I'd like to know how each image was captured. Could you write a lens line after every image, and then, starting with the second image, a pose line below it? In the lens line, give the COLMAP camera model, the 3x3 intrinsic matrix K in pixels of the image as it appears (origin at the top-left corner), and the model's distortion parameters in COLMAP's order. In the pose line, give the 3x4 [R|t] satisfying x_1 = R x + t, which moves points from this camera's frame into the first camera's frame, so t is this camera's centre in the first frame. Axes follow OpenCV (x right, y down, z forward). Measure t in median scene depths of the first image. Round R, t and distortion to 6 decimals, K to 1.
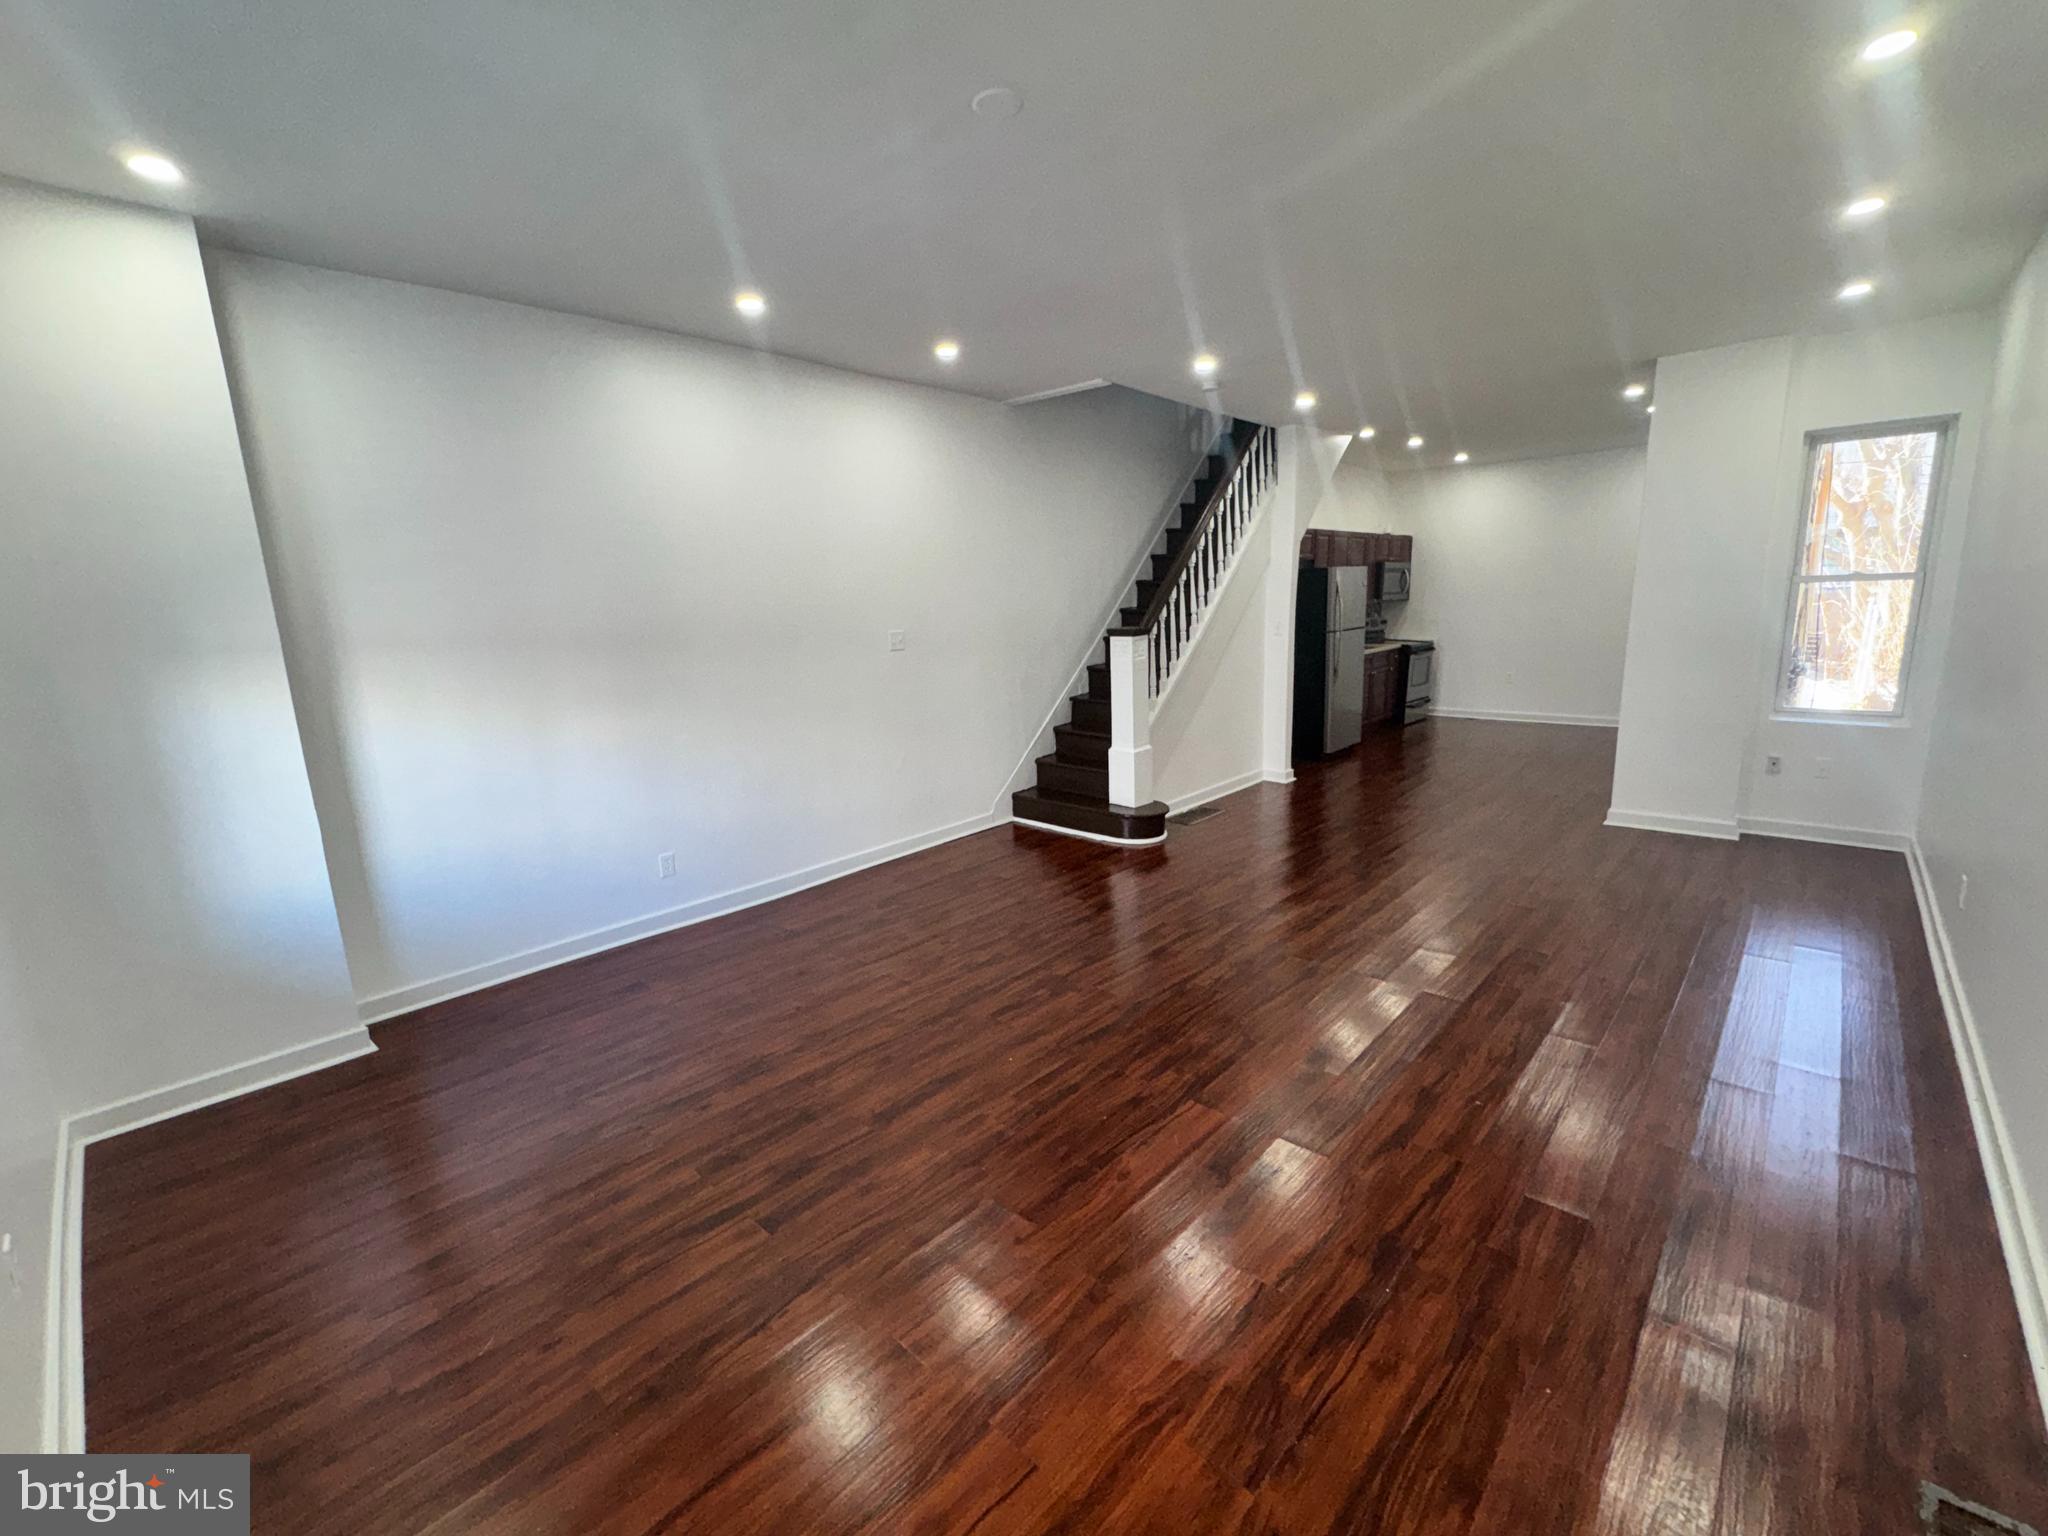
lens RADIAL K [[867.7, 0, 1007.7], [0, 867.7, 768.2], [0, 0, 1]] dist [-0.001408, -0.000196]
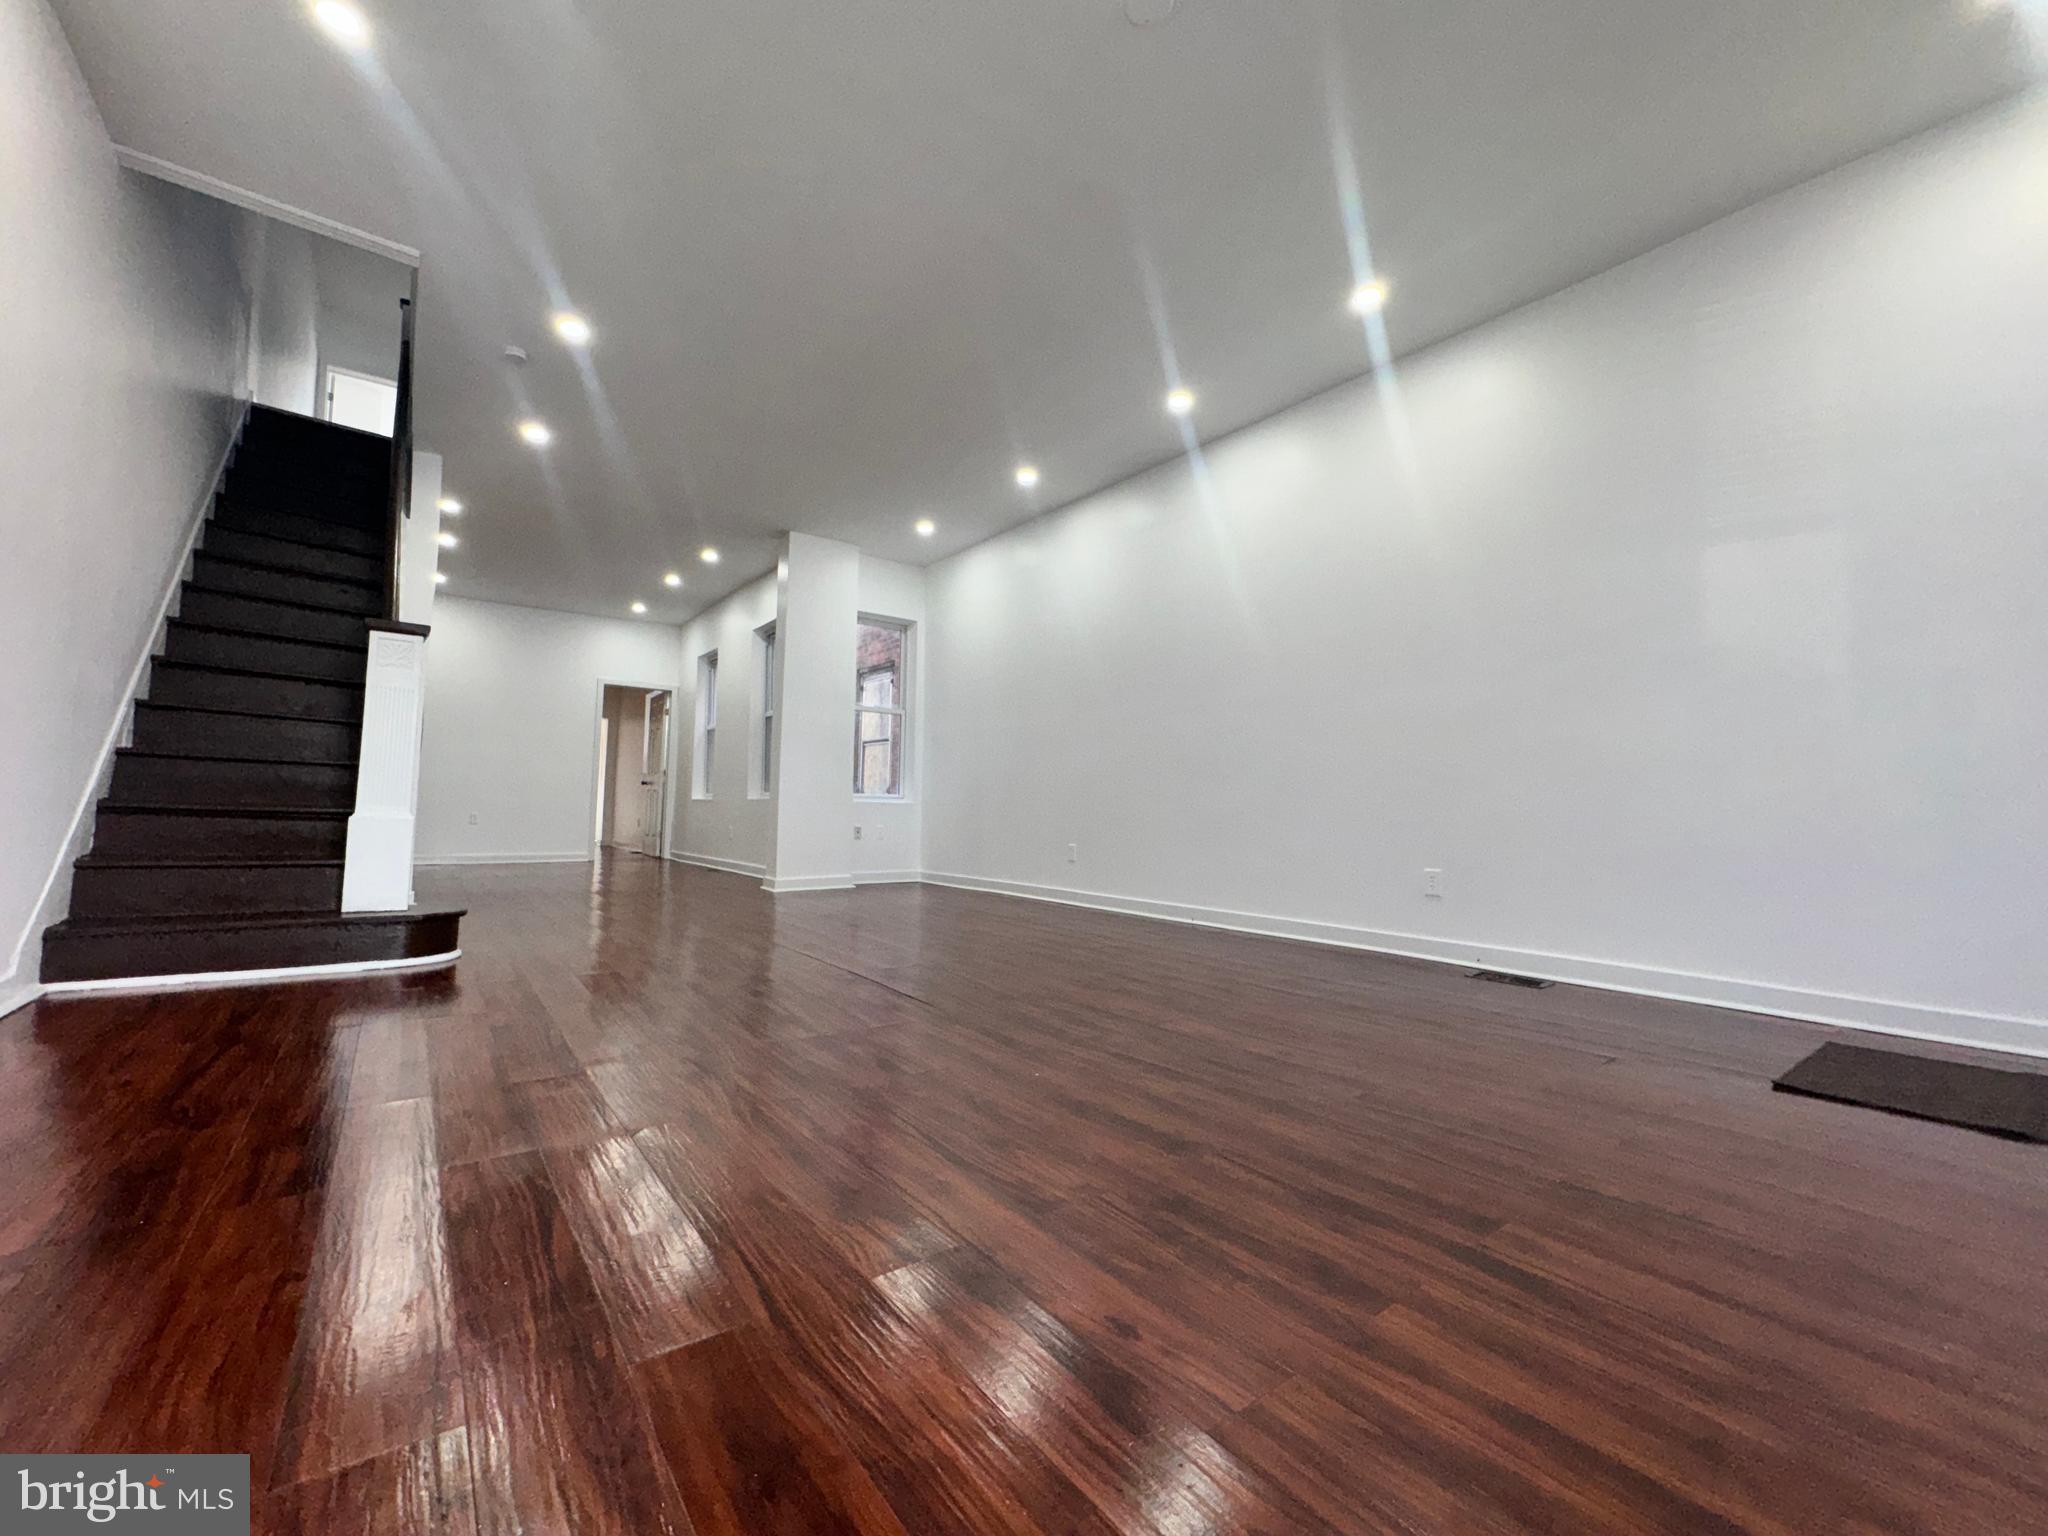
lens RADIAL K [[825.4, 0, 1019.1], [0, 825.4, 765.4], [0, 0, 1]] dist [0.000394, 0.000131]
pose [[0.155025, 0.100417, 0.982794, -0.709993], [0.164531, 0.978303, -0.125911, 0.172488], [-0.974113, 0.181219, 0.135140, 0.899779]]
